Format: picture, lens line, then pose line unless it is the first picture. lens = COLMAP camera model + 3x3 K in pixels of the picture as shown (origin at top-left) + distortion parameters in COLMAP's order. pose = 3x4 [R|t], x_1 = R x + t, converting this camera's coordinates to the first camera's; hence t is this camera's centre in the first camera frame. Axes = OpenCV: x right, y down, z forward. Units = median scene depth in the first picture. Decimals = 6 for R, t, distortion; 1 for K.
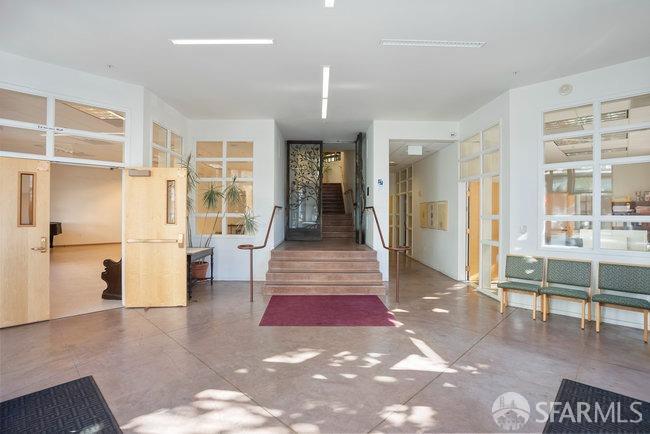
lens RADIAL K [[323.5, 0, 321.4], [0, 323.5, 216.7], [0, 0, 1]] dist [-0.074960, 0.030202]
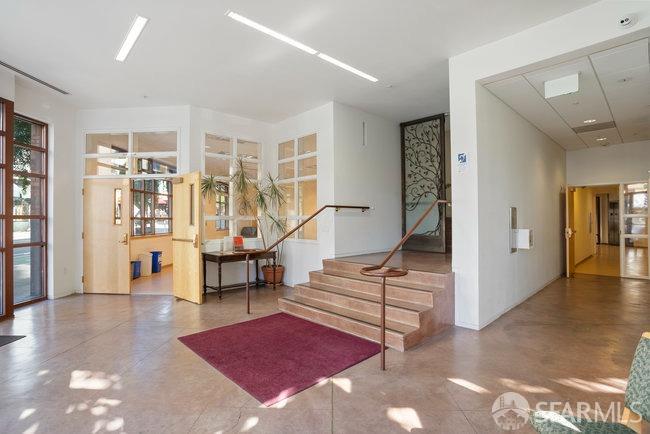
lens RADIAL K [[323.5, 0, 321.4], [0, 323.5, 216.7], [0, 0, 1]] dist [-0.074960, 0.030202]
pose [[0.671297, -0.017079, -0.740992, 0.567720], [-0.001046, 0.999712, -0.023989, 0.019072], [0.741188, 0.016879, 0.671086, 0.547741]]
